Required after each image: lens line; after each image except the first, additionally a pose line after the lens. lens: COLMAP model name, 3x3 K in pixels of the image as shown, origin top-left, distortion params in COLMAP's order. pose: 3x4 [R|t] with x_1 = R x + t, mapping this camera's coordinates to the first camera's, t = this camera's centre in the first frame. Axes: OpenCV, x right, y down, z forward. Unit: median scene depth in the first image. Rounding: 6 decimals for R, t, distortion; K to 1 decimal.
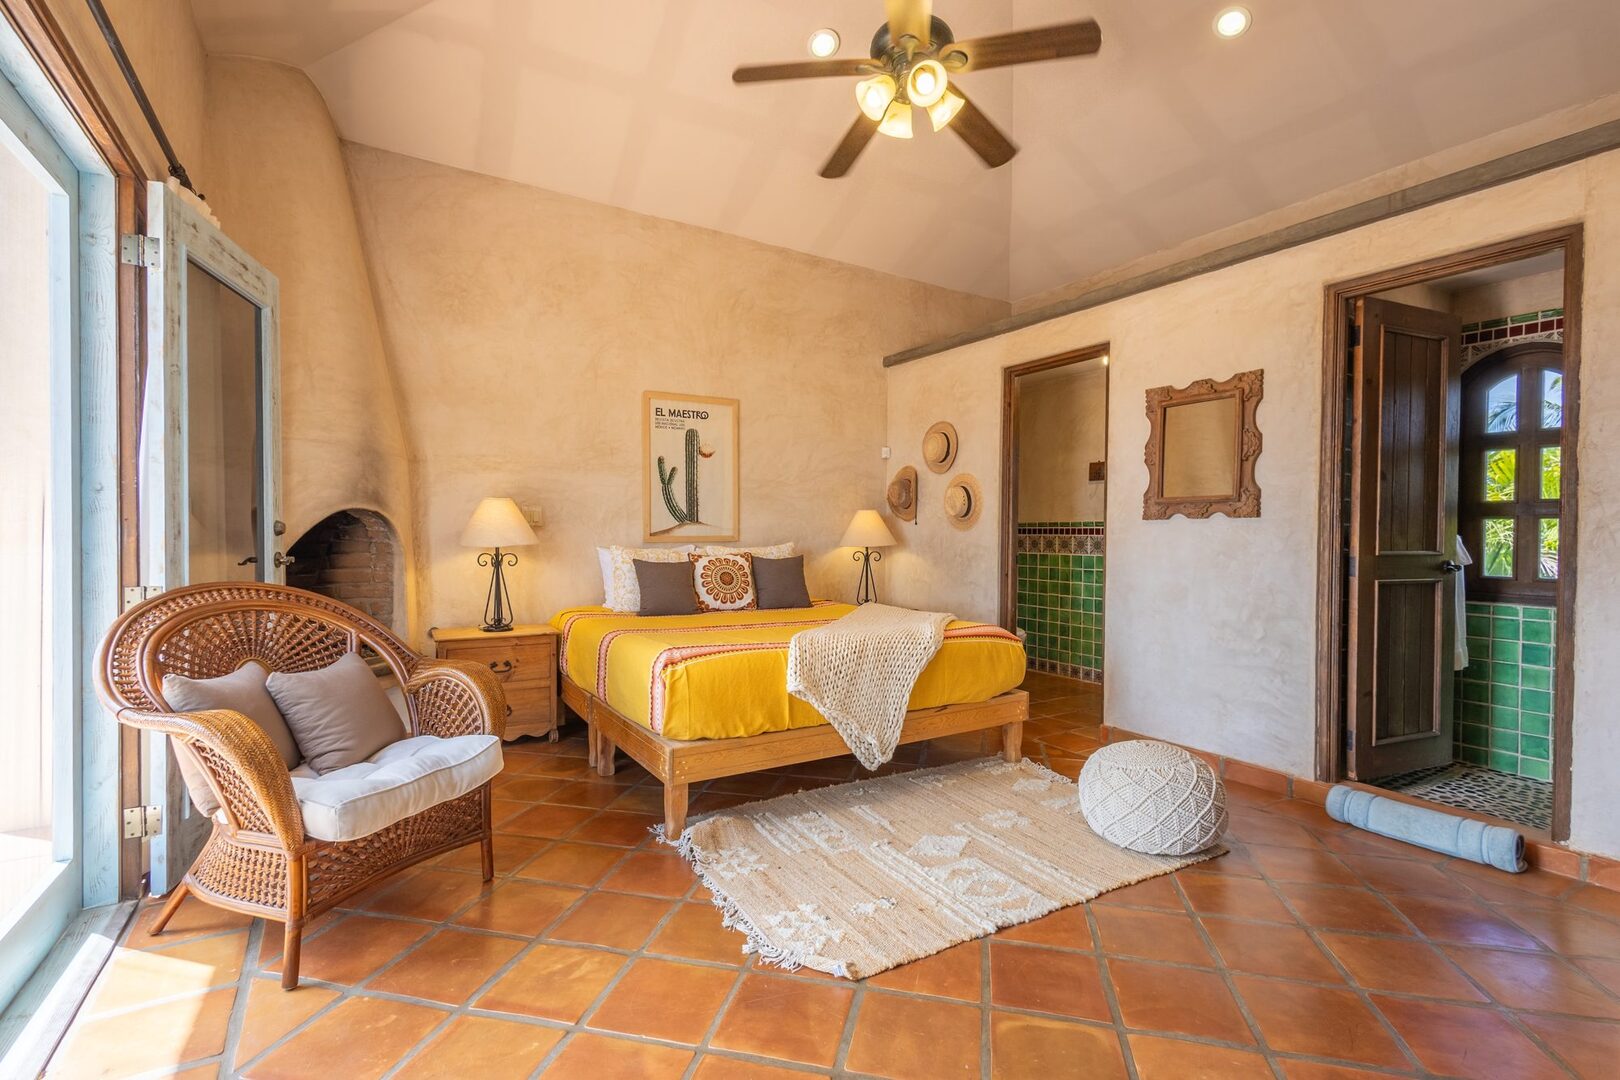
lens RADIAL K [[744.5, 0, 819.0], [0, 744.5, 543.3], [0, 0, 1]] dist [0.009568, -0.000958]
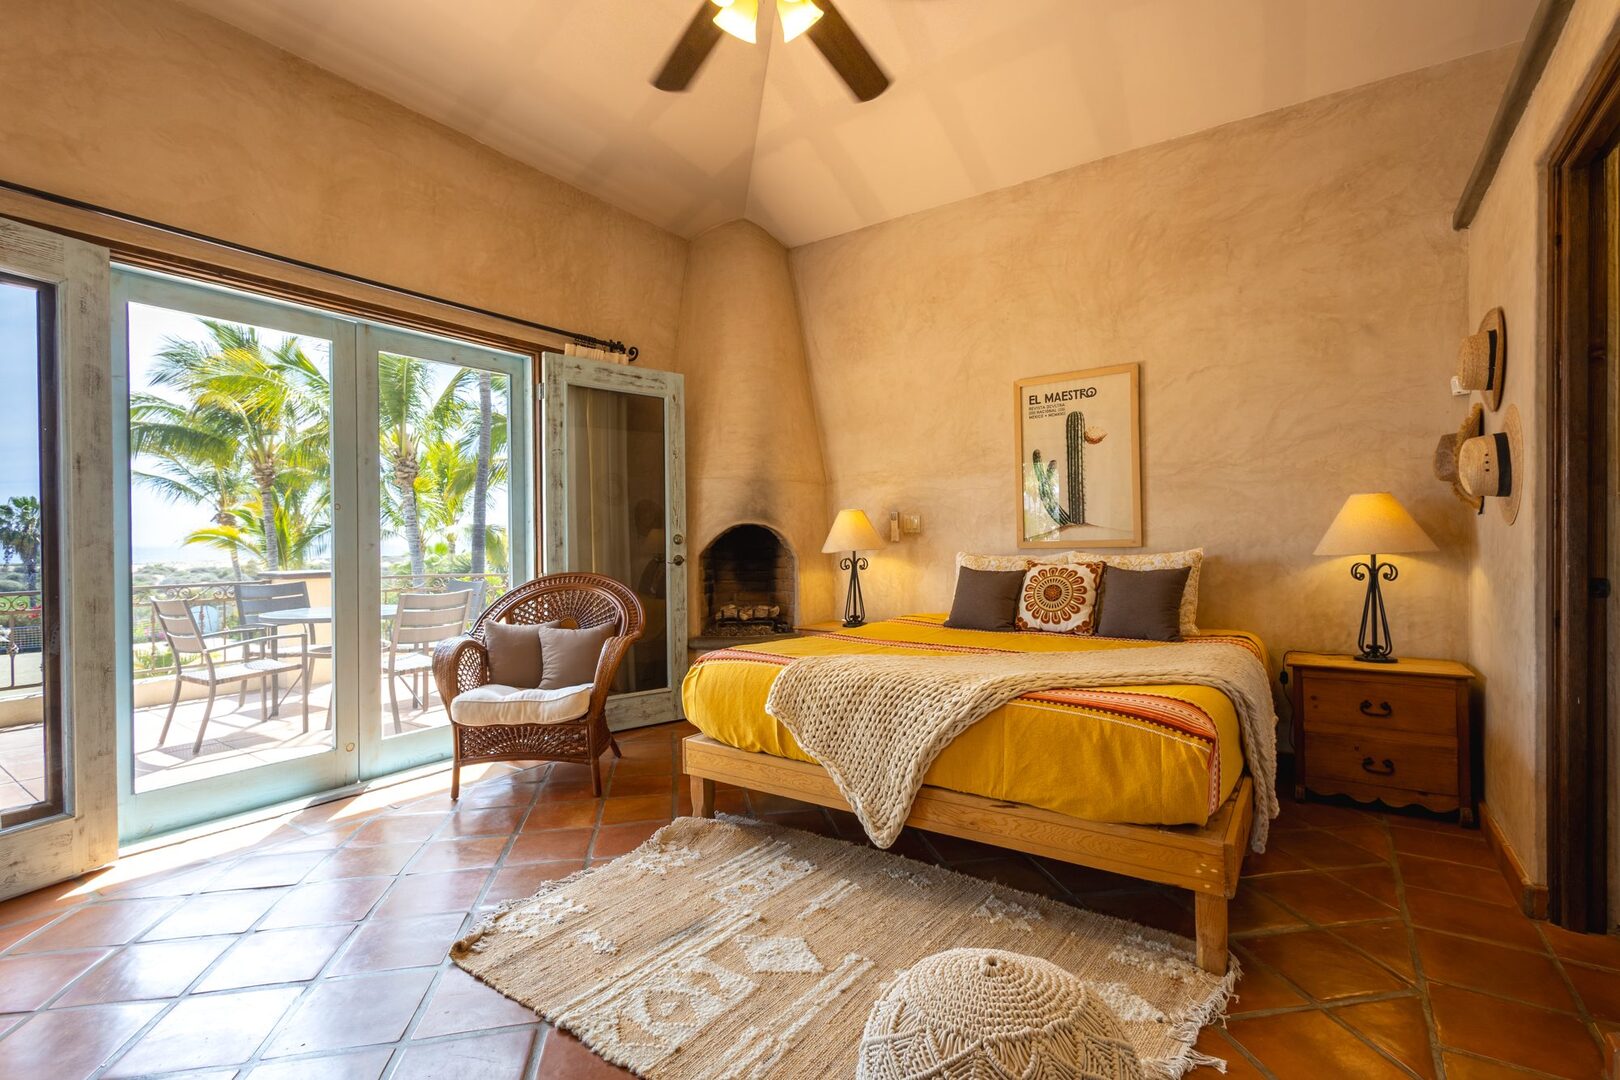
lens RADIAL K [[744.5, 0, 815.2], [0, 744.5, 542.8], [0, 0, 1]] dist [0.009568, -0.000958]
pose [[0.399296, -0.007186, -0.916794, 0.522801], [0.000415, 0.999971, -0.007657, -0.001149], [0.916822, 0.002677, 0.399287, 0.441764]]
